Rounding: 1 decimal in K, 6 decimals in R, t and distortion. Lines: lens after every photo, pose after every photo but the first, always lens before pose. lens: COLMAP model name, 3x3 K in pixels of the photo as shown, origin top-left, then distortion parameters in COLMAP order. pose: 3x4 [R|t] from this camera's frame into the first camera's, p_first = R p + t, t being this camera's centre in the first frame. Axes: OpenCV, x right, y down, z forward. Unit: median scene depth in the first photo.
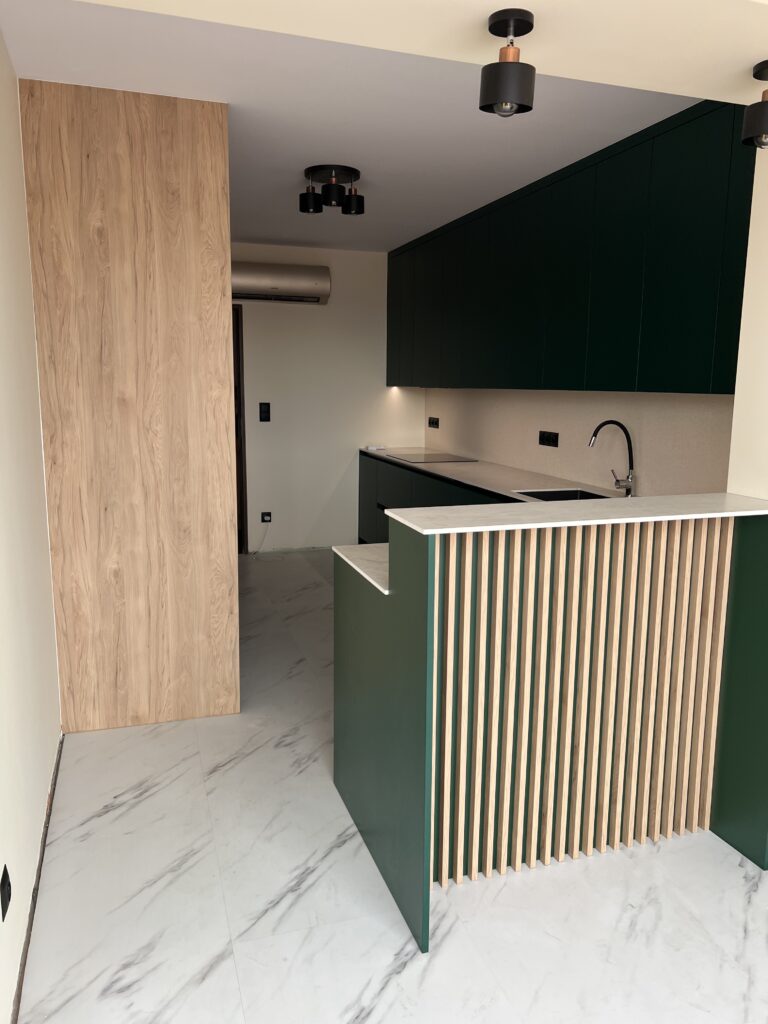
lens RADIAL K [[768.5, 0, 389.3], [0, 768.5, 511.2], [0, 0, 1]] dist [0.041027, -0.050828]
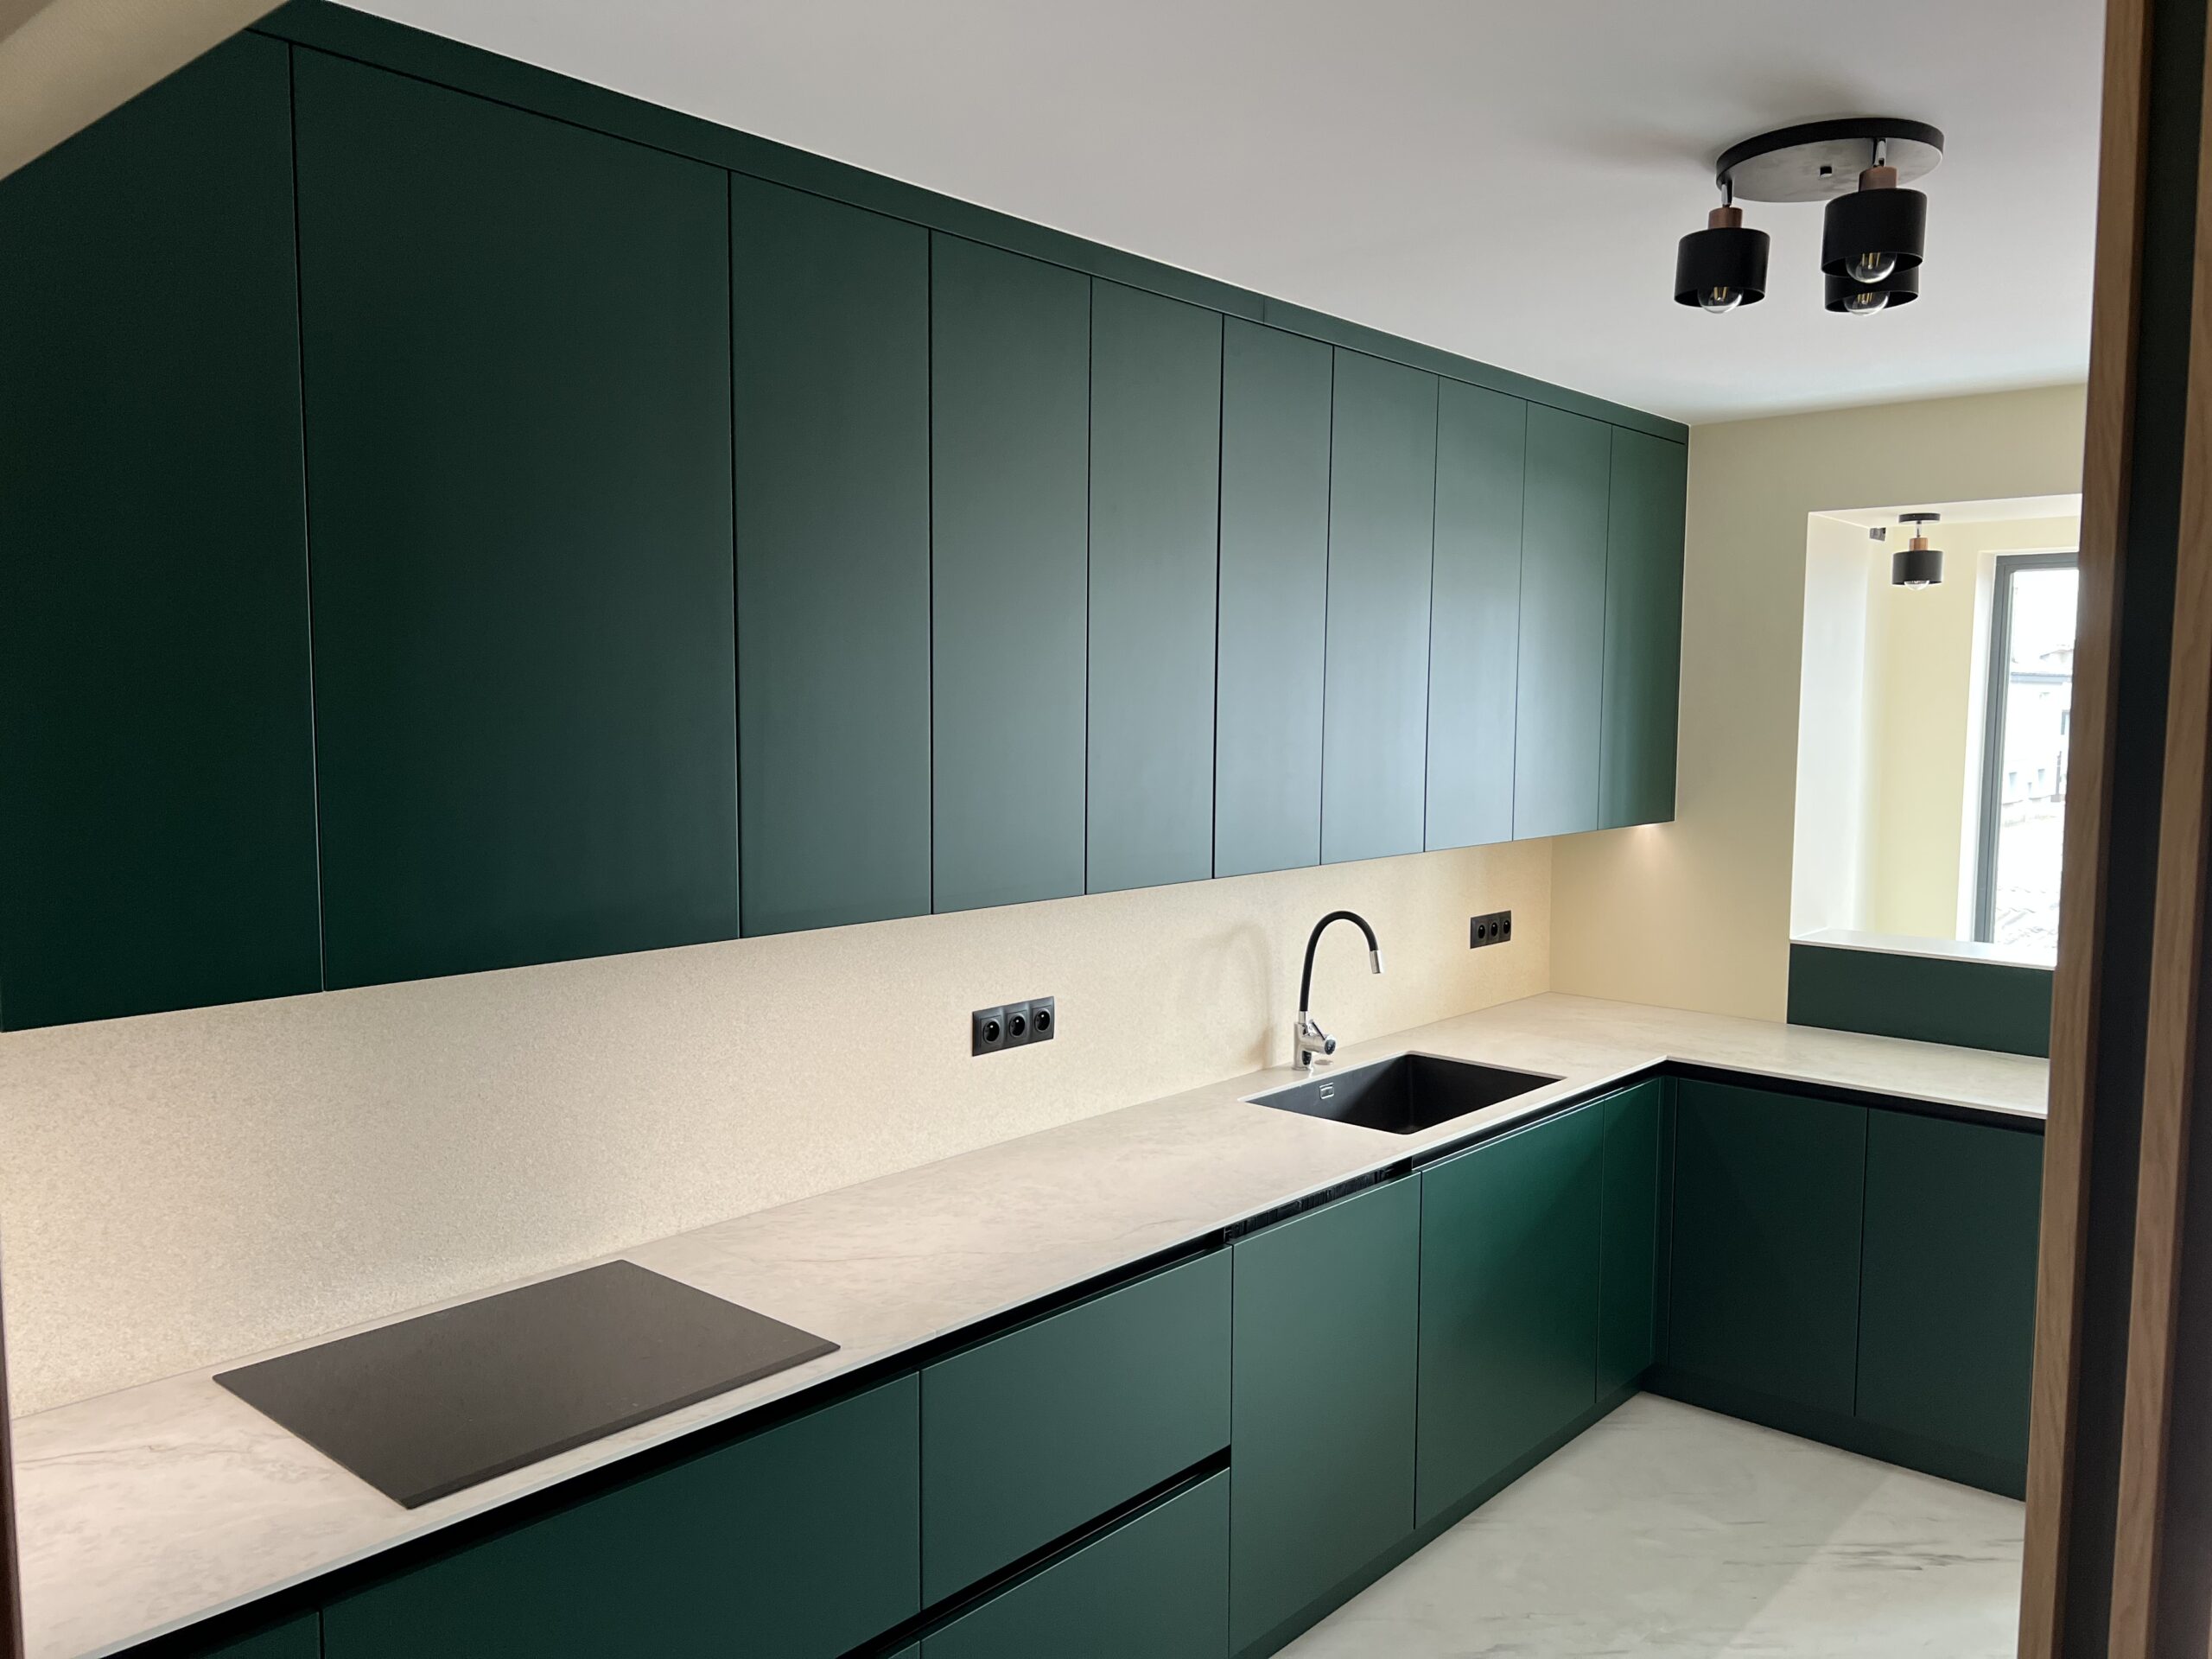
lens RADIAL K [[1660.0, 0, 1084.6], [0, 1660.0, 818.8], [0, 0, 1]] dist [0.041027, -0.050828]
pose [[-0.487937, -0.054730, 0.871161, -0.293847], [0.155290, 0.976668, 0.148336, -0.202665], [-0.858954, 0.207662, -0.468054, 0.943438]]
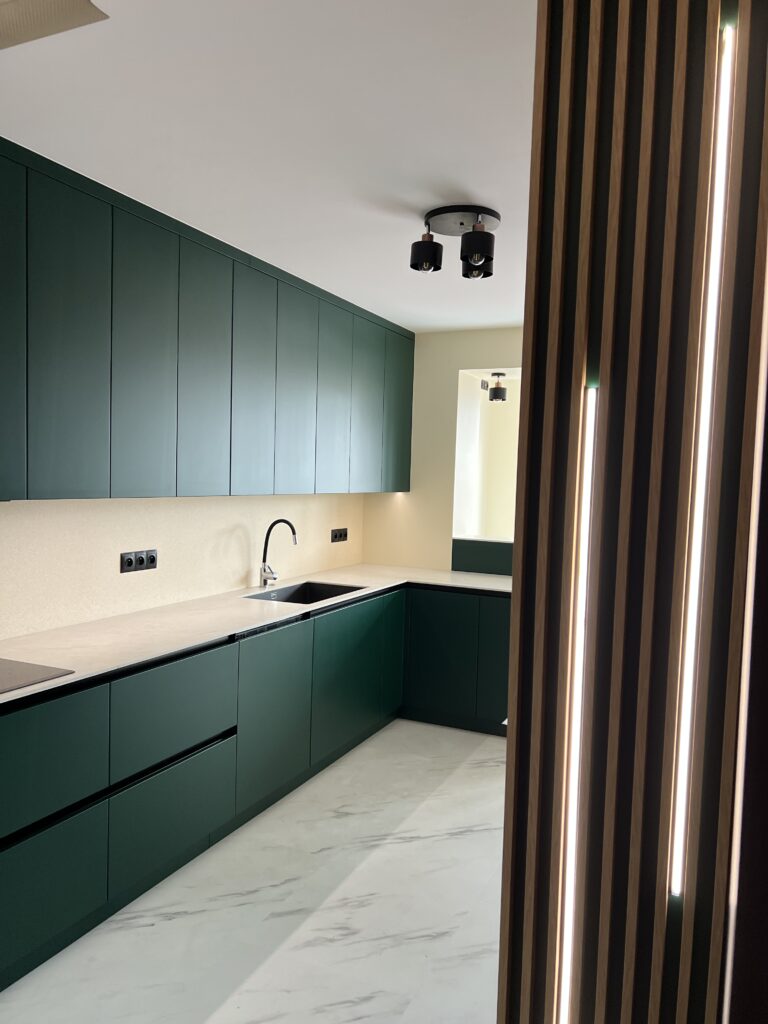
lens RADIAL K [[768.5, 0, 383.6], [0, 768.5, 516.8], [0, 0, 1]] dist [0.041027, -0.050828]
pose [[-0.727319, -0.042690, 0.684970, -0.336698], [0.103850, 0.979725, 0.171331, -0.174175], [-0.678397, 0.195746, -0.708139, 0.997251]]
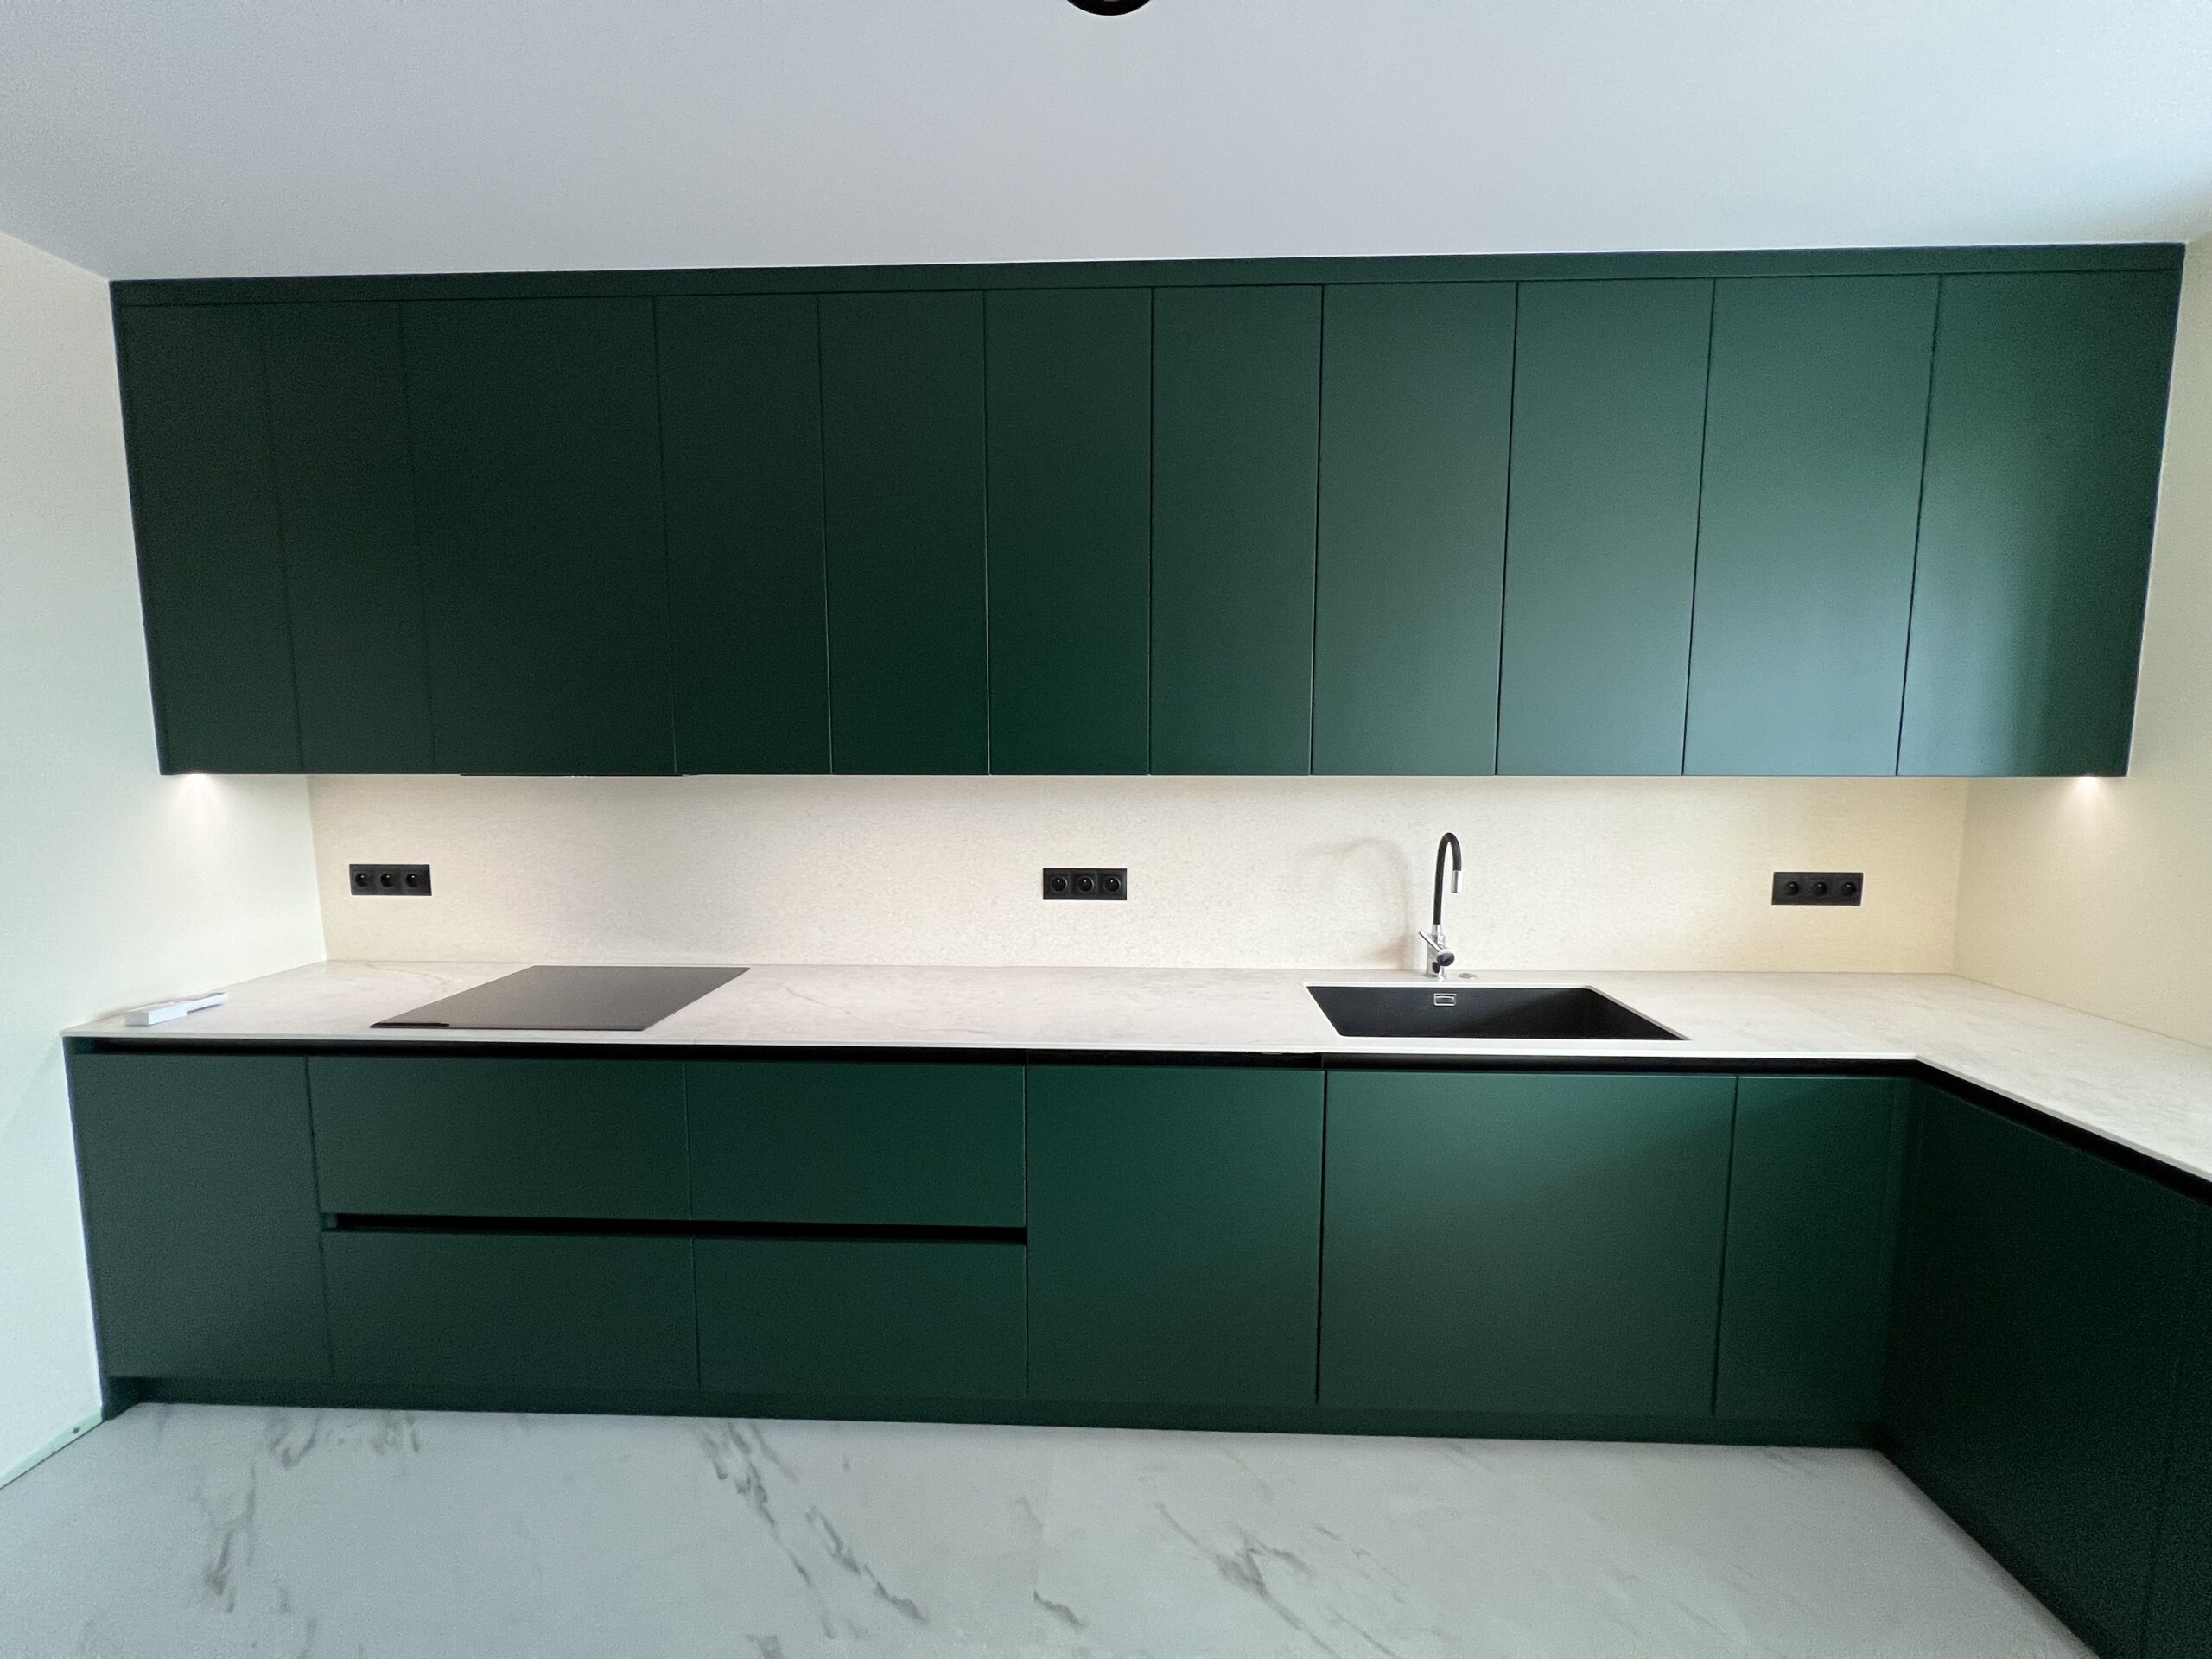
lens RADIAL K [[909.3, 0, 1104.3], [0, 909.3, 821.8], [0, 0, 1]] dist [0.012494, -0.000229]
pose [[0.355446, -0.081432, 0.931143, -0.193745], [0.159704, 0.986840, 0.025339, -0.103433], [-0.920952, 0.139701, 0.363773, 0.590684]]
